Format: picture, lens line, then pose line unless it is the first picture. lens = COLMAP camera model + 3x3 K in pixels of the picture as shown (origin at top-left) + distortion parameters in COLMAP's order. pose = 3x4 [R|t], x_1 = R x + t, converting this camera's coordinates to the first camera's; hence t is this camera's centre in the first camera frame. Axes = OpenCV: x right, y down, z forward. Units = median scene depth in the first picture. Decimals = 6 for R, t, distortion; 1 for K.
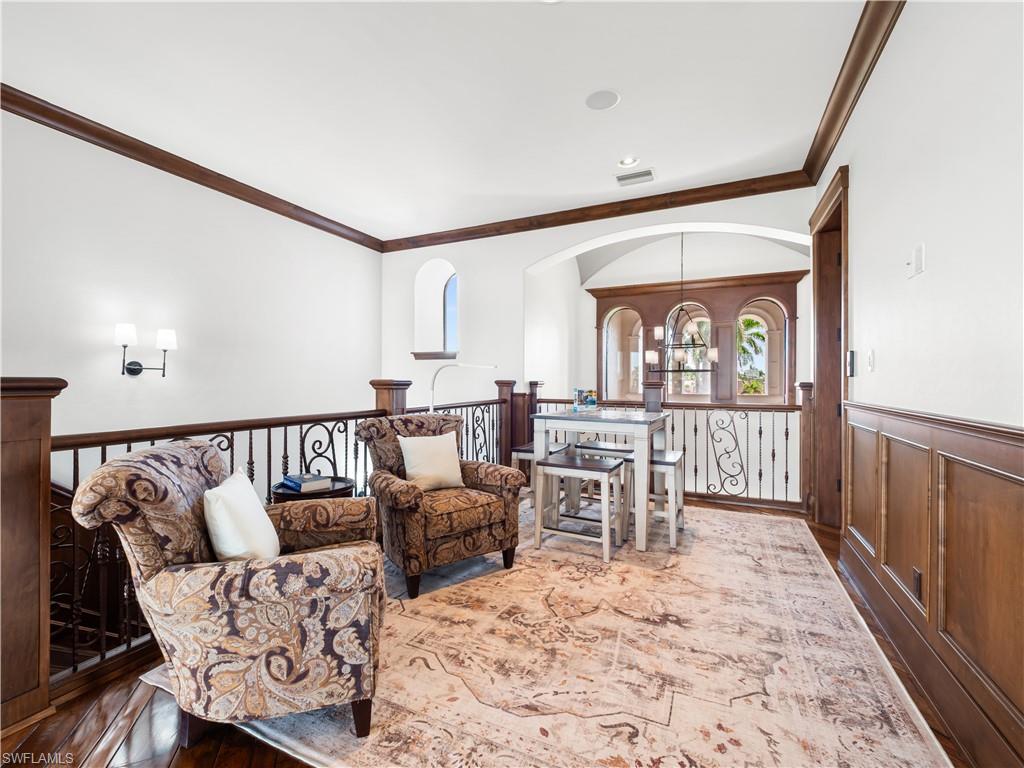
lens RADIAL K [[439.8, 0, 508.7], [0, 439.8, 382.9], [0, 0, 1]] dist [0.004091, -0.003800]
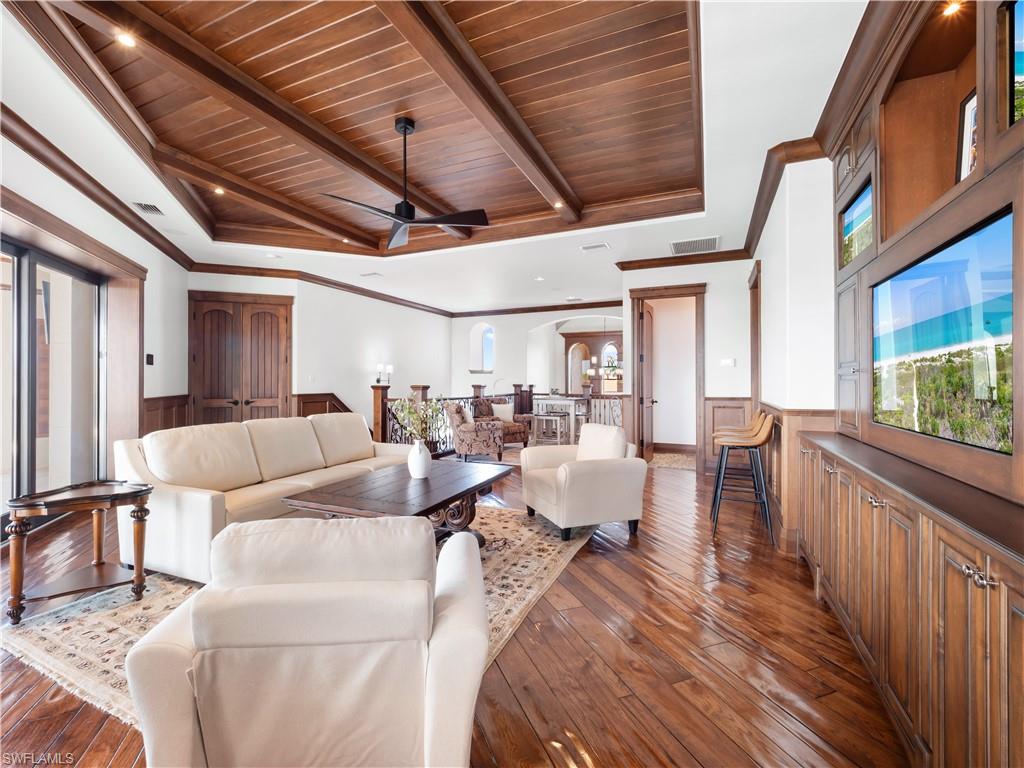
lens RADIAL K [[439.8, 0, 516.1], [0, 439.8, 381.8], [0, 0, 1]] dist [0.004091, -0.003800]
pose [[0.999232, -0.005229, 0.038822, -0.103827], [0.005400, 0.999976, -0.004313, -0.008992], [-0.038799, 0.004519, 0.999237, -1.155228]]
